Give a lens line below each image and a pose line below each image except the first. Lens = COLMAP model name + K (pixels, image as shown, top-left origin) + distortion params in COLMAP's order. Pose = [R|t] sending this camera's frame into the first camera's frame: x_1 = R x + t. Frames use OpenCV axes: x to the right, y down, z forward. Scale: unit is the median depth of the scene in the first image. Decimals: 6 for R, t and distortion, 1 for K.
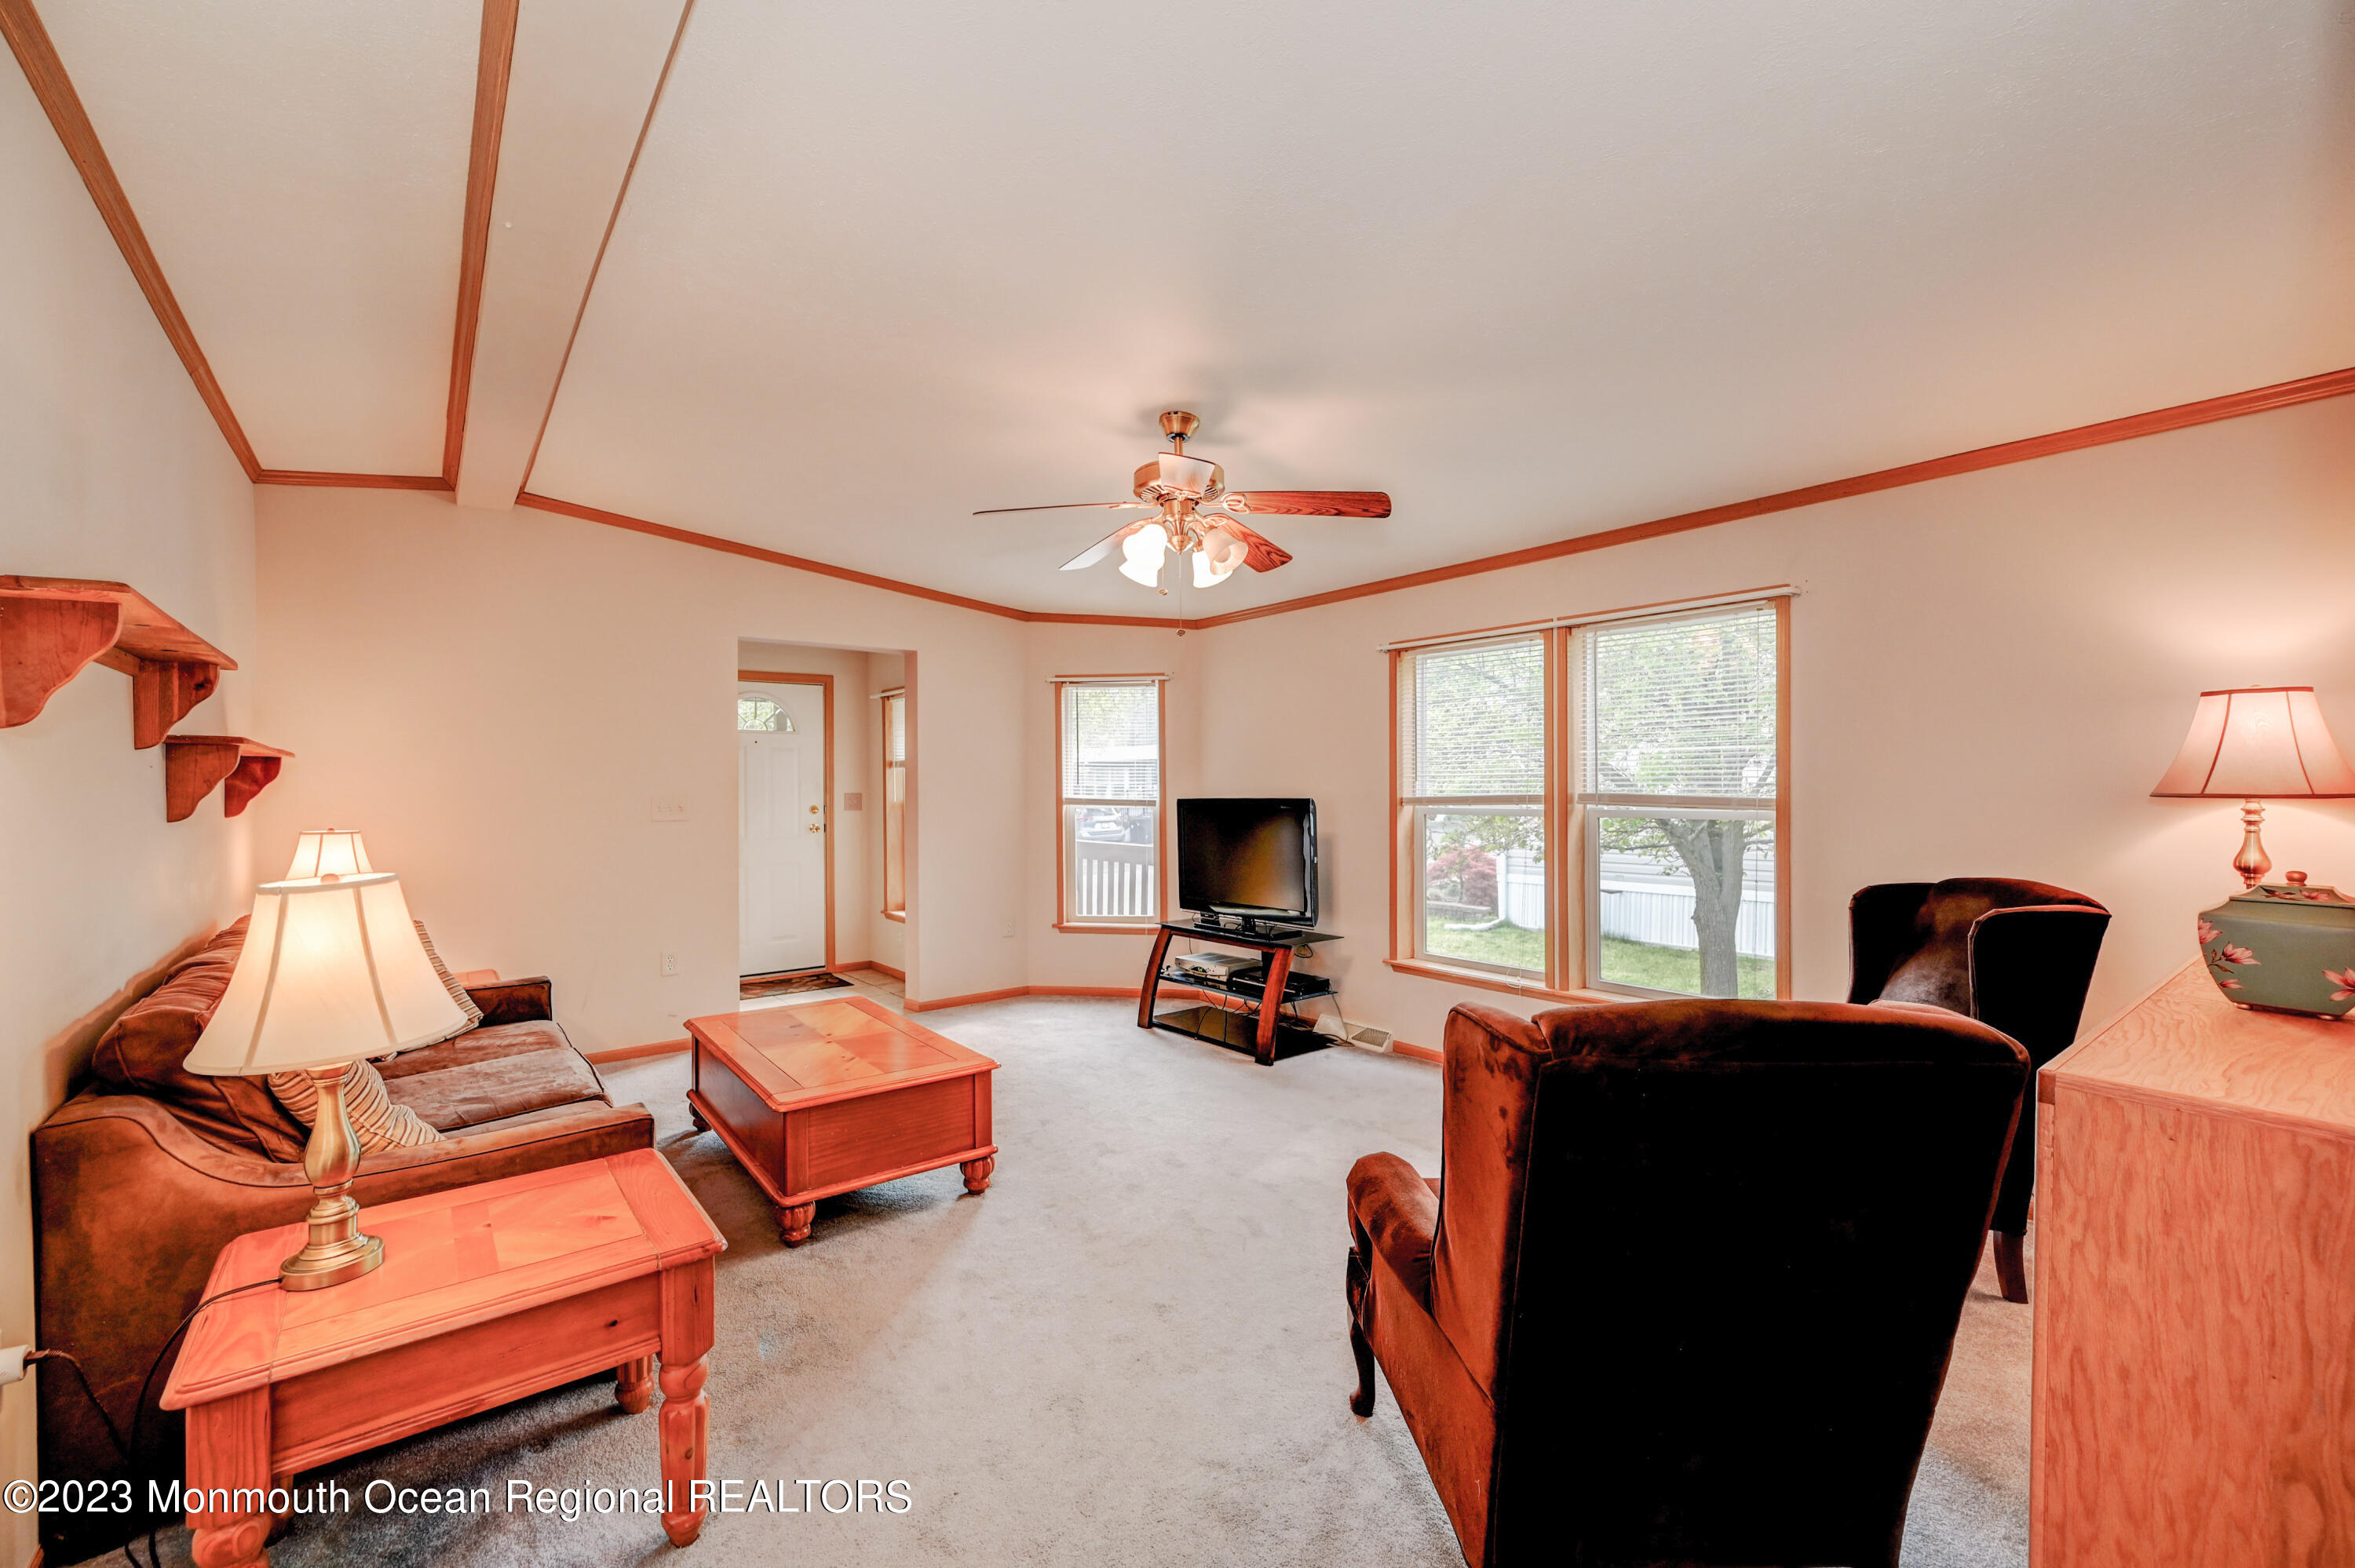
lens RADIAL K [[953.4, 0, 1103.5], [0, 953.4, 790.3], [0, 0, 1]] dist [-0.000027, -0.000024]
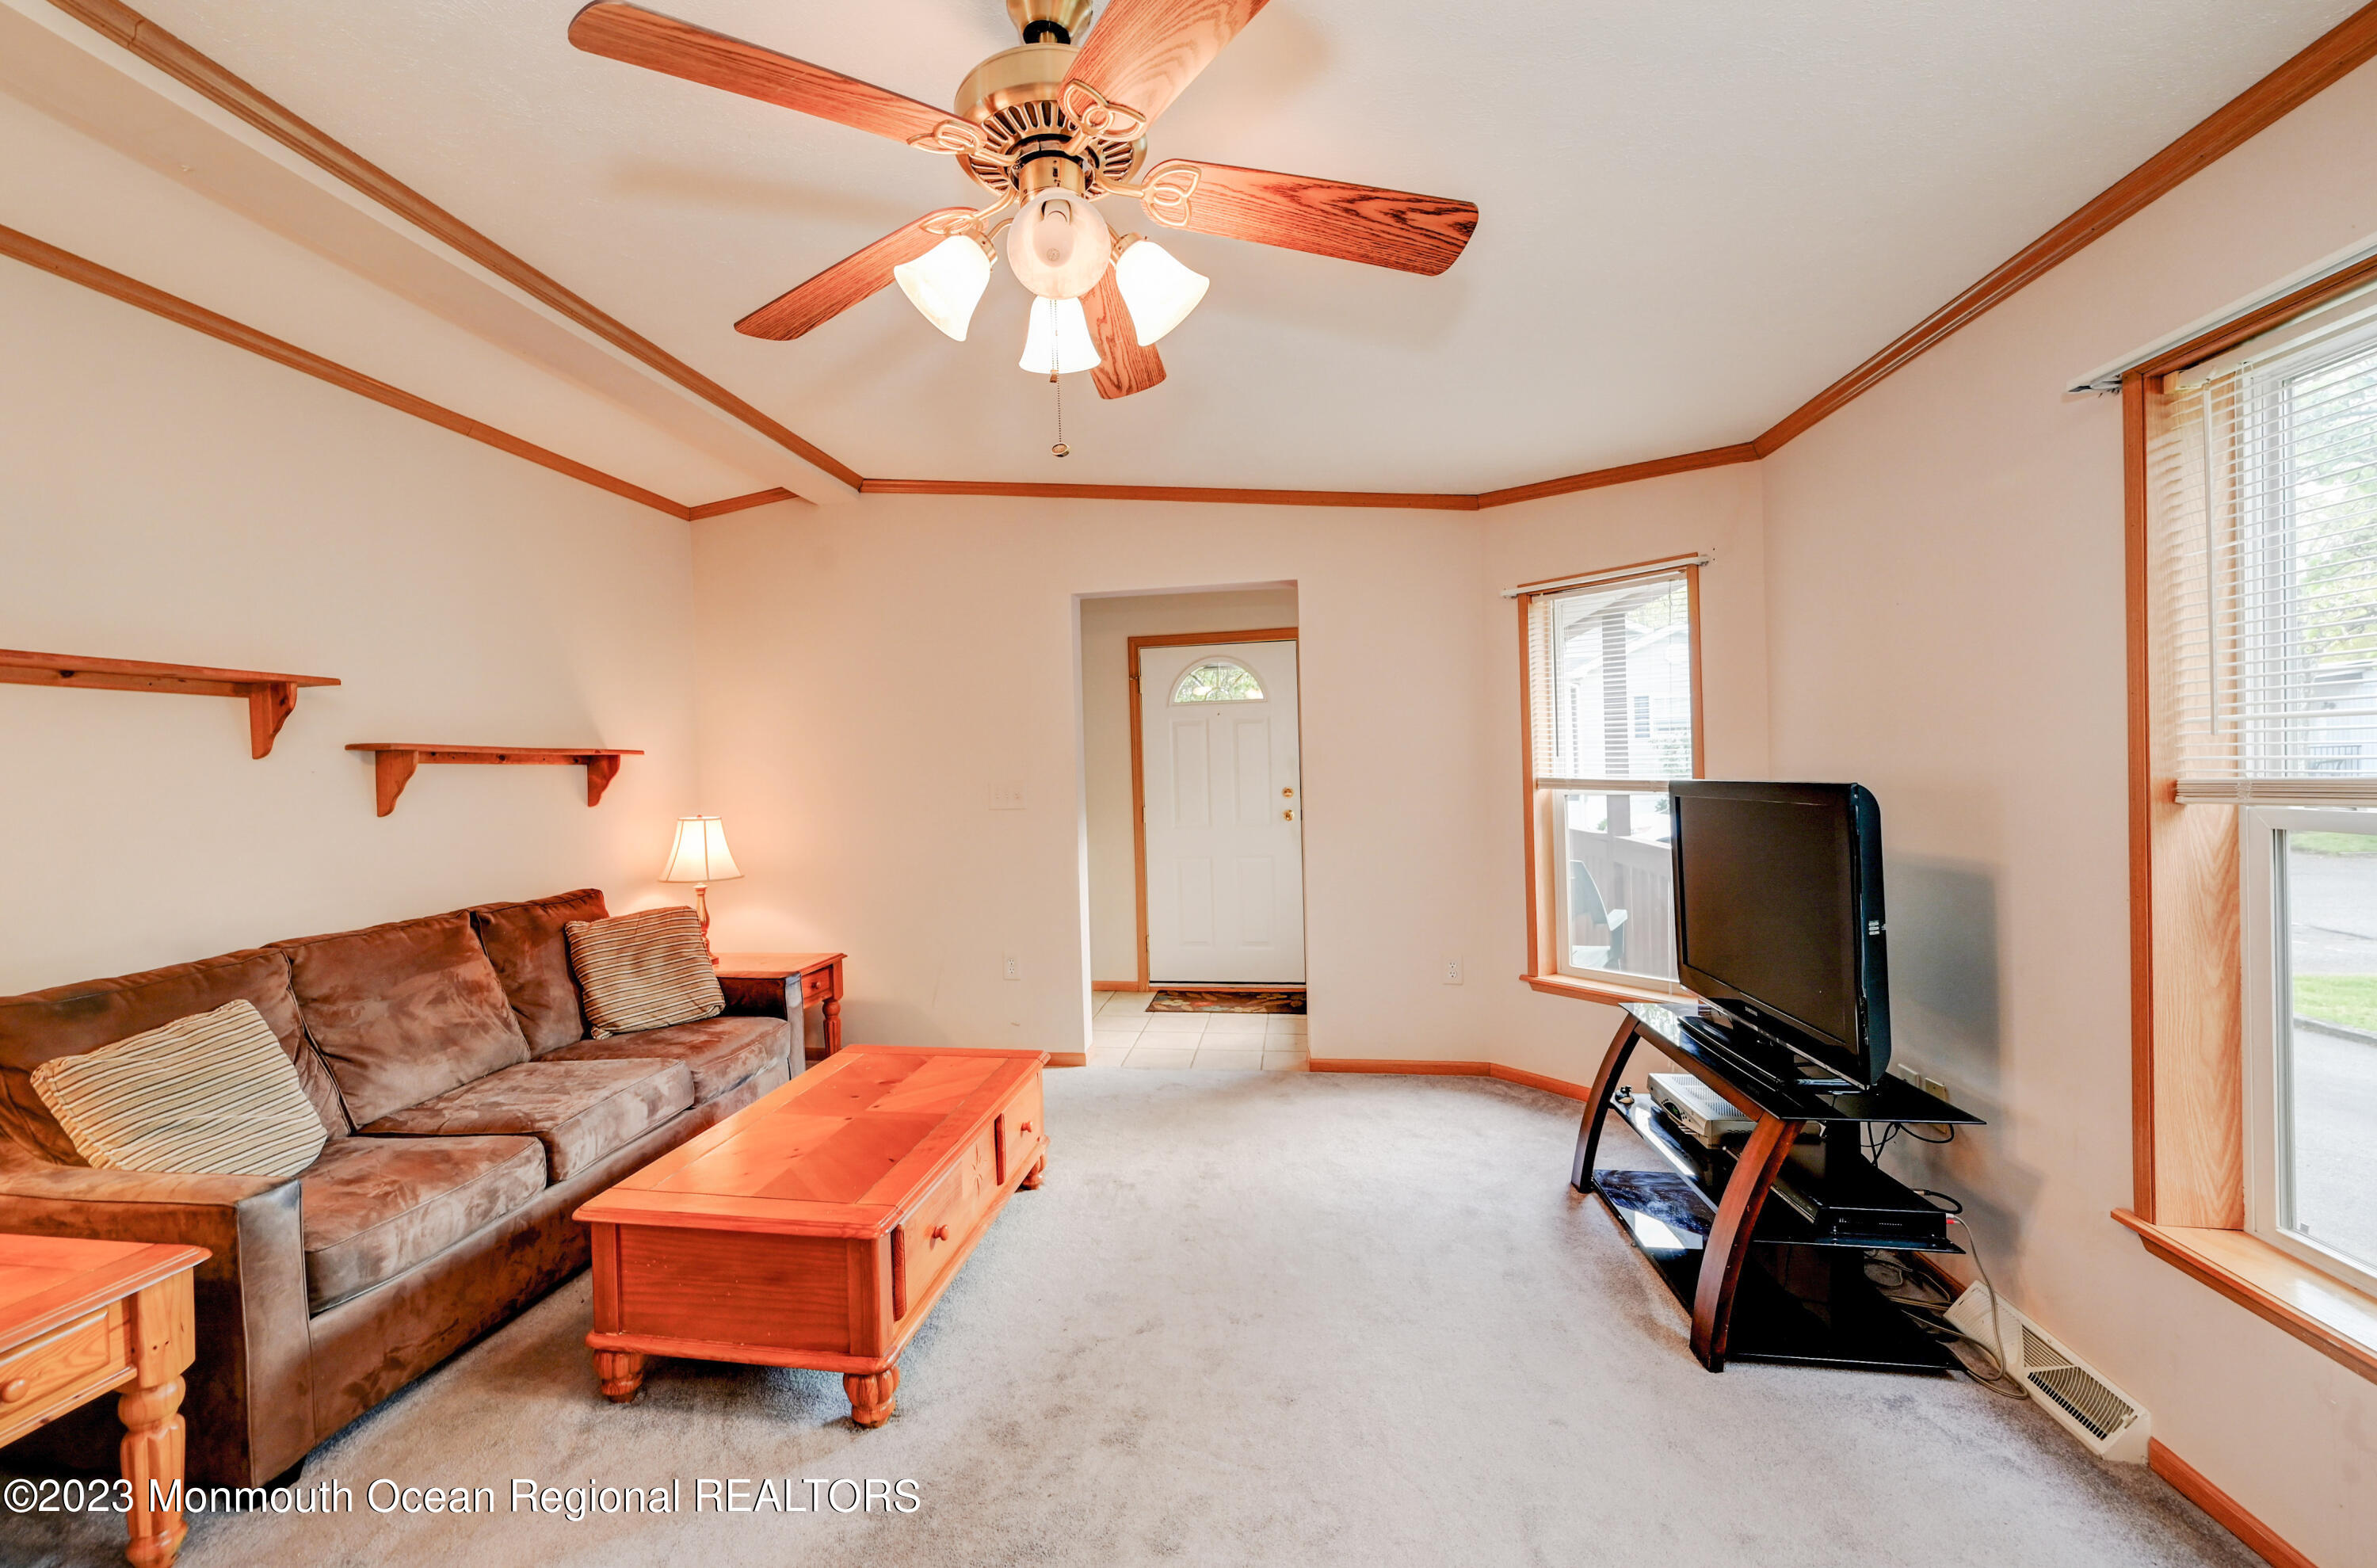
lens RADIAL K [[968.2, 0, 1188.5], [0, 968.2, 784.0], [0, 0, 1]] dist [0.007898, 0.000119]
pose [[0.700781, -0.000184, -0.713376, 0.313342], [0.019213, 0.999642, 0.018616, -0.005591], [0.713118, -0.026752, 0.700534, 0.471663]]
